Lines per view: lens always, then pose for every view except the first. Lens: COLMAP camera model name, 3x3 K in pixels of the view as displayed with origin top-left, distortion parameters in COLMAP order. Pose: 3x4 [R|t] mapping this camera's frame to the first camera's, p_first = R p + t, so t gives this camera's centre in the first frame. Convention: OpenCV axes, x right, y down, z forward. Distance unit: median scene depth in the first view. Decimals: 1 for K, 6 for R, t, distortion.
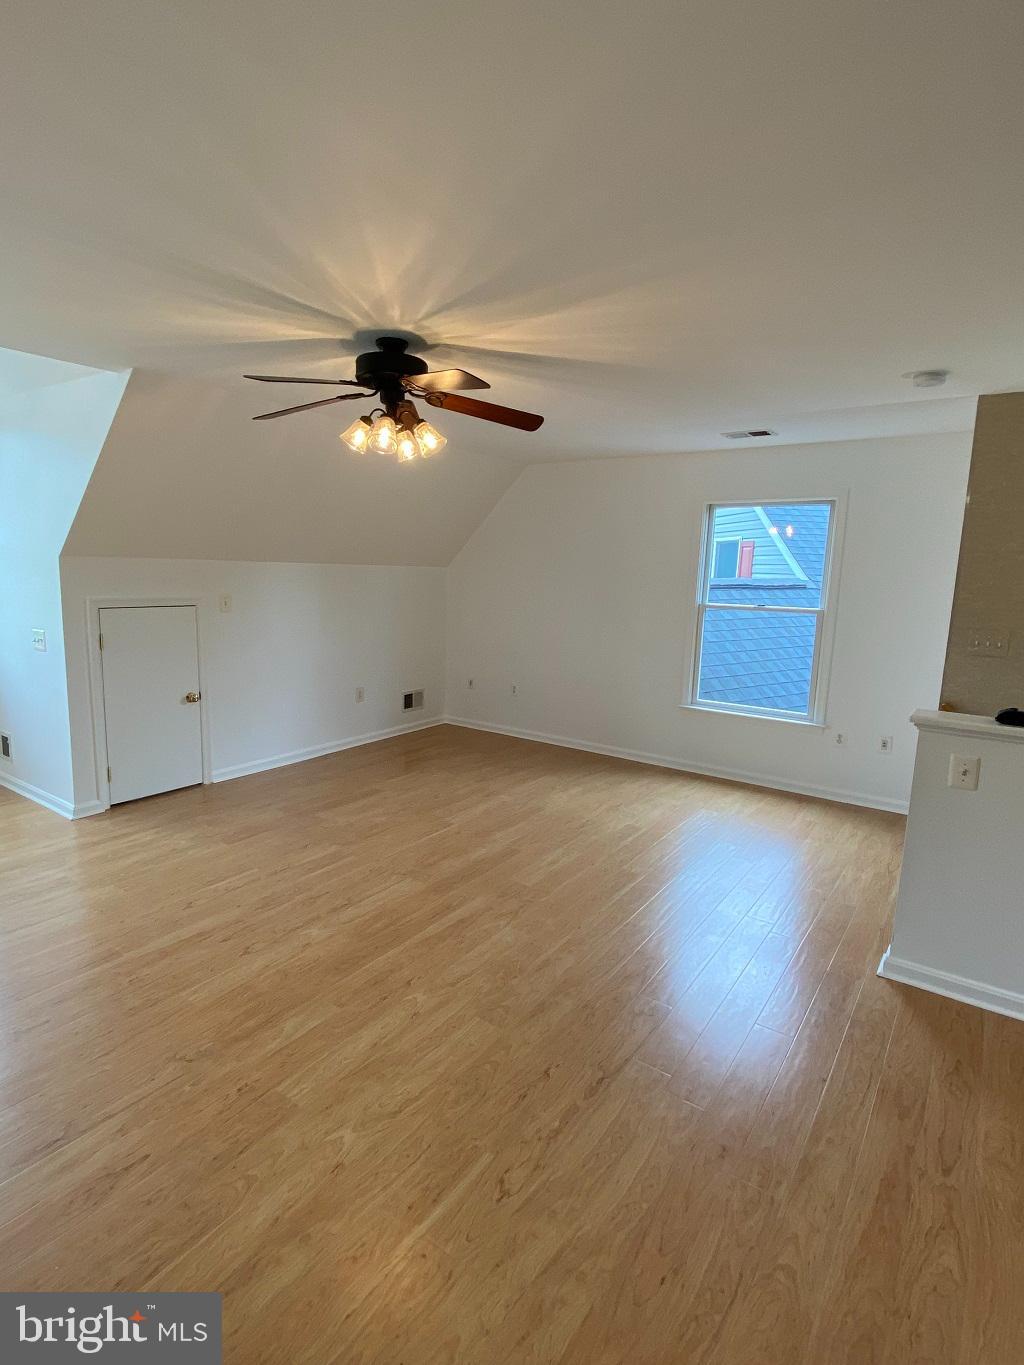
lens RADIAL K [[699.9, 0, 510.4], [0, 699.9, 675.7], [0, 0, 1]] dist [0.030723, -0.017461]
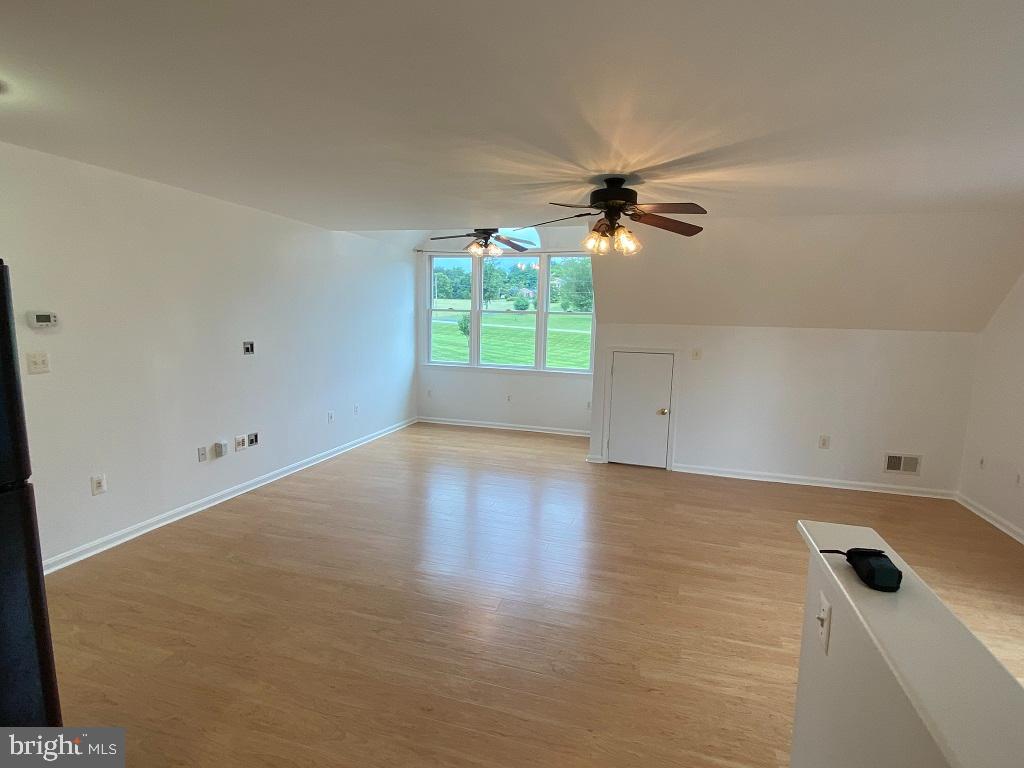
lens RADIAL K [[525.0, 0, 514.0], [0, 525.0, 387.8], [0, 0, 1]] dist [0.030723, -0.017461]
pose [[0.316619, 0.109451, -0.942217, 0.717594], [-0.163884, 0.984695, 0.059314, -0.048561], [0.934288, 0.135634, 0.329711, 0.382891]]
